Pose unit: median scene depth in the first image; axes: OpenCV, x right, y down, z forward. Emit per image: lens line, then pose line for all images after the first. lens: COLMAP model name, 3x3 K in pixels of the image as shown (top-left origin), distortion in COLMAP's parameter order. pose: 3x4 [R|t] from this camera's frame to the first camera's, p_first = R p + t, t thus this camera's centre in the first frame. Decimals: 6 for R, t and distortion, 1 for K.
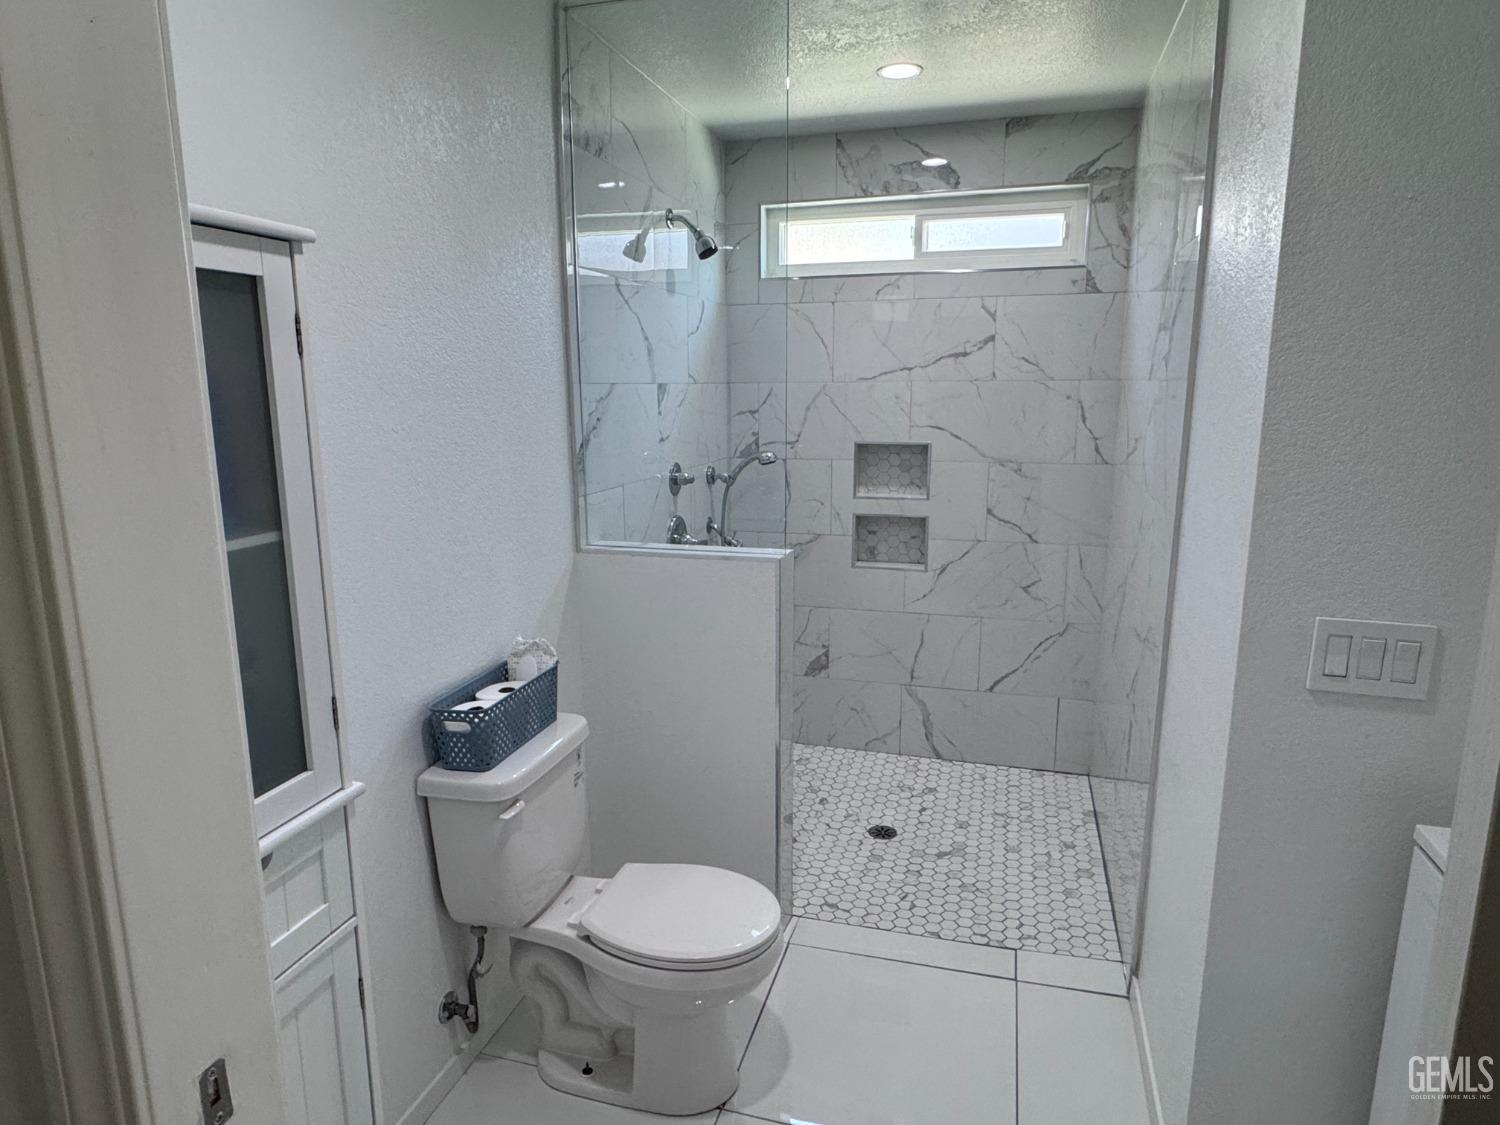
lens RADIAL K [[890.3, 0, 748.0], [0, 890.3, 561.8], [0, 0, 1]] dist [-0.002674, 0.001352]
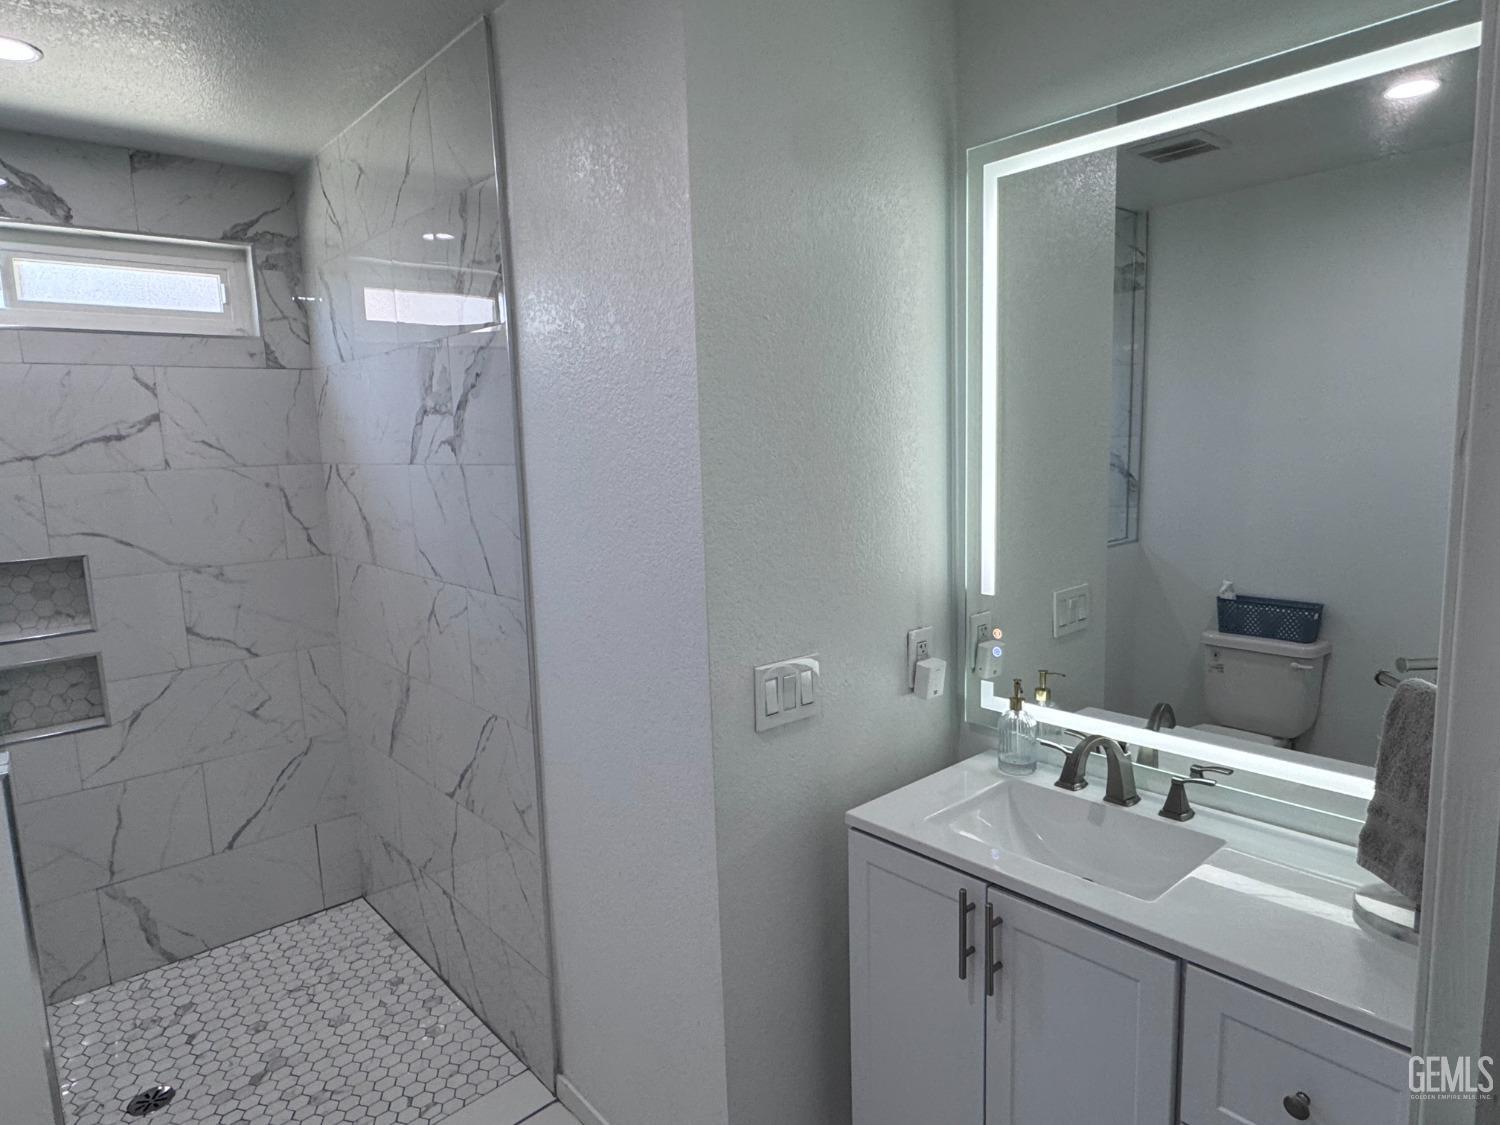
lens RADIAL K [[890.3, 0, 748.0], [0, 890.3, 564.5], [0, 0, 1]] dist [-0.002674, 0.001352]
pose [[0.535077, -0.130184, 0.834713, -0.124511], [0.193952, 0.980594, 0.028606, -0.042133], [-0.822238, 0.146588, 0.549942, 0.145591]]
